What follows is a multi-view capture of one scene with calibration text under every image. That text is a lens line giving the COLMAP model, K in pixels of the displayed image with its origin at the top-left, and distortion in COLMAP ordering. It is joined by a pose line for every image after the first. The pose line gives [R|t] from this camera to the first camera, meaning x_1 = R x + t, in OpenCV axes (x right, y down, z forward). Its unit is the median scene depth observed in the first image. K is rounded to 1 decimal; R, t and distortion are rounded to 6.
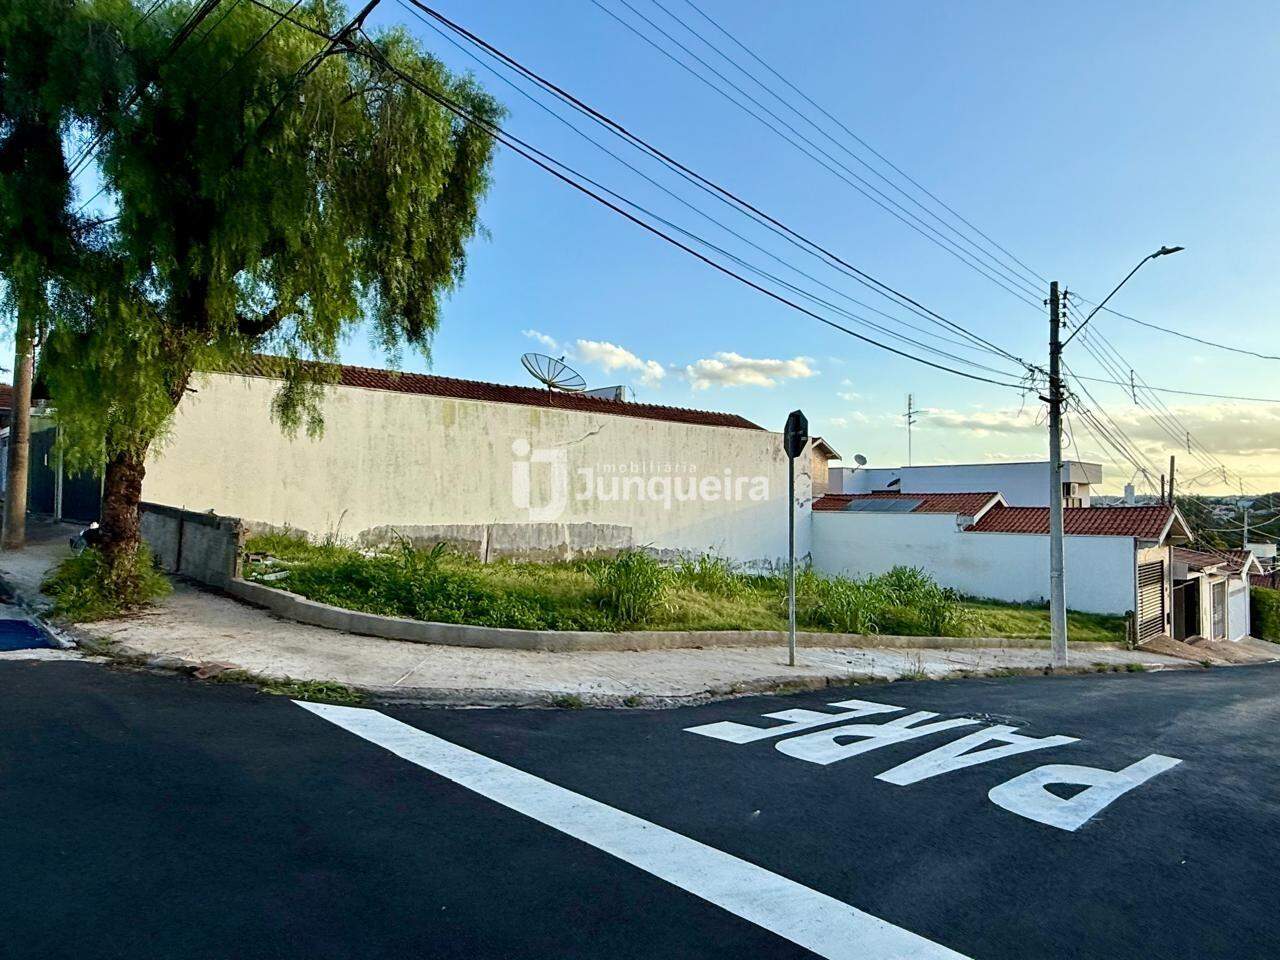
lens RADIAL K [[835.7, 0, 644.5], [0, 835.7, 477.1], [0, 0, 1]] dist [0.000154, -0.004525]
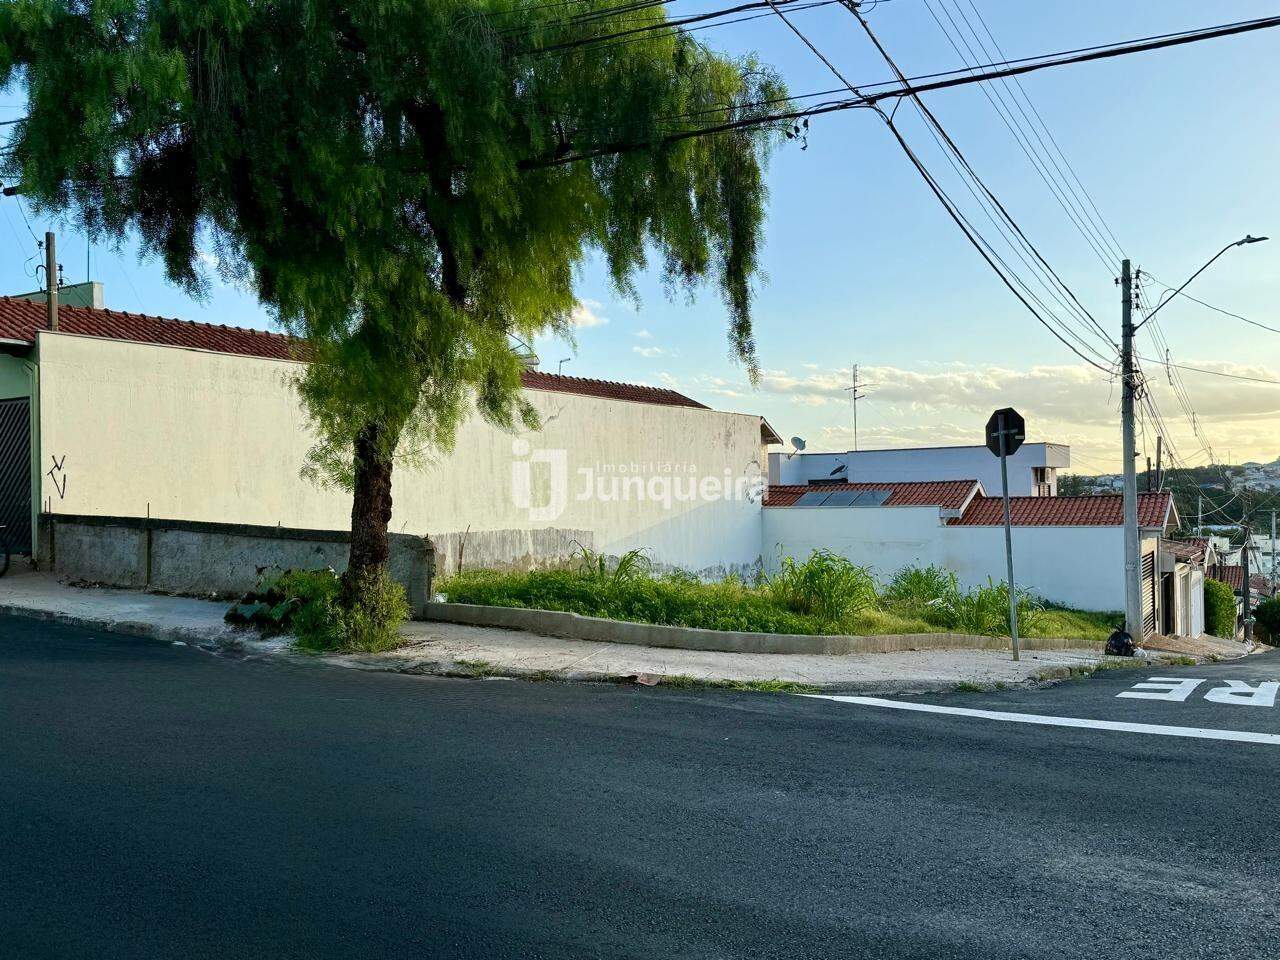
lens RADIAL K [[1138.5, 0, 638.6], [0, 1138.5, 482.8], [0, 0, 1]] dist [0.027541, 0.001083]
pose [[0.973827, -0.020010, 0.226409, -0.233302], [0.015768, 0.999665, 0.020532, -0.010669], [-0.226744, -0.016424, 0.973816, -0.098929]]
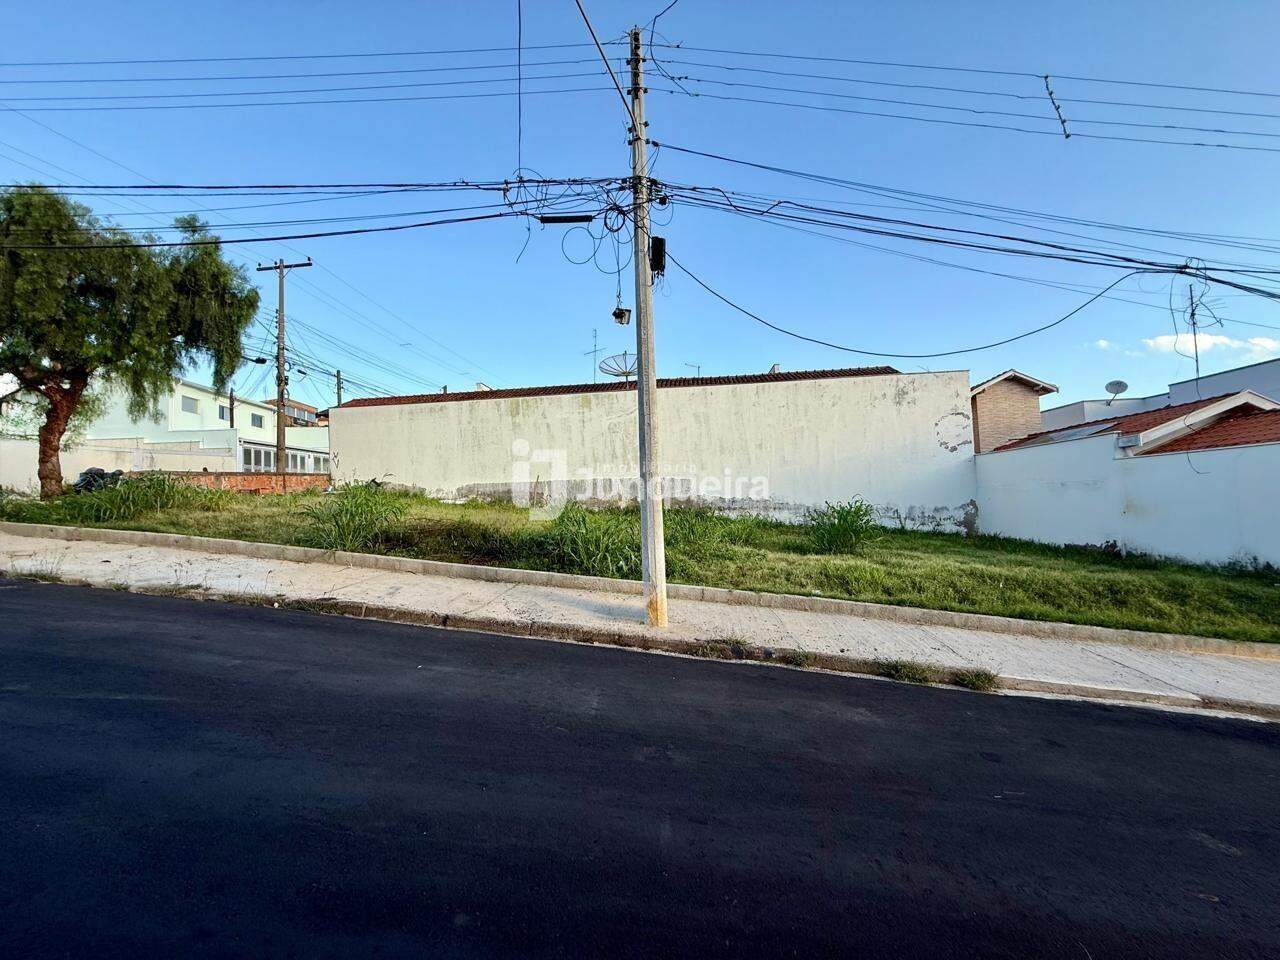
lens RADIAL K [[517.2, 0, 625.9], [0, 517.2, 483.5], [0, 0, 1]] dist [-0.001240, -0.000467]
pose [[0.638386, -0.058918, -0.767458, 0.510629], [0.065622, 0.997602, -0.022000, 0.079089], [0.766914, -0.036317, 0.640722, 0.482804]]
